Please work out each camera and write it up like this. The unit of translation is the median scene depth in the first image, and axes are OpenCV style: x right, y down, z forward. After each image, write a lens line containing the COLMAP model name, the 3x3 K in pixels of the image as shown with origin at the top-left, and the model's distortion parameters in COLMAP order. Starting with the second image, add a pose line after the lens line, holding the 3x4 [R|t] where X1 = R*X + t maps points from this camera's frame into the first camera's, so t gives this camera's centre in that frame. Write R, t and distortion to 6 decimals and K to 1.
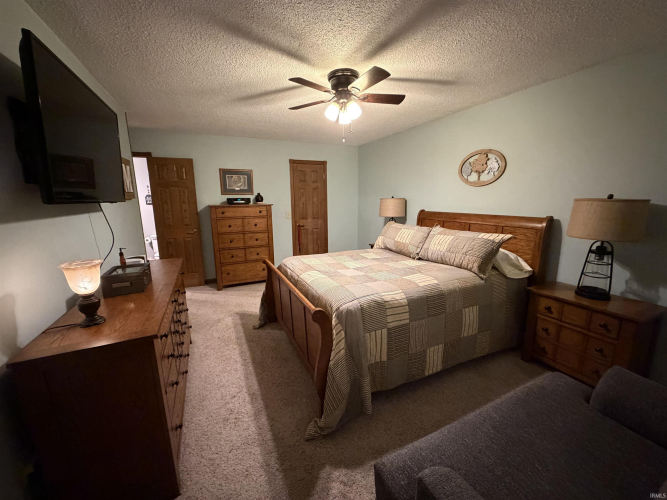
lens RADIAL K [[266.5, 0, 332.8], [0, 266.5, 252.6], [0, 0, 1]] dist [0.000338, -0.000124]
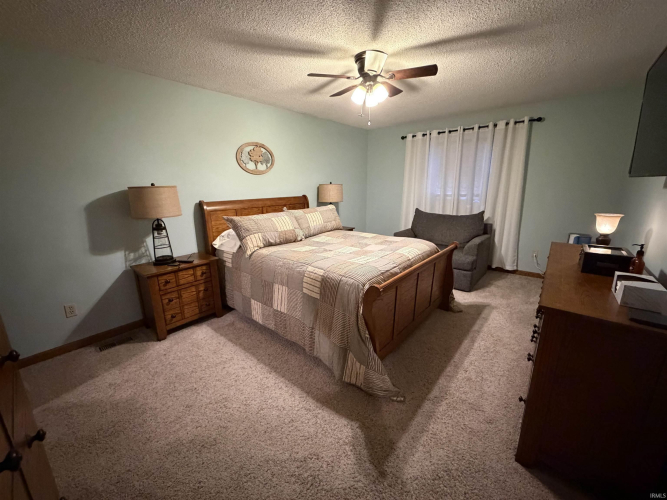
lens RADIAL K [[266.5, 0, 331.5], [0, 266.5, 246.5], [0, 0, 1]] dist [0.000338, -0.000124]
pose [[-0.412848, -0.200391, 0.888482, -0.675977], [0.194758, 0.933510, 0.301044, -0.244679], [-0.889734, 0.297325, -0.346370, 1.217008]]
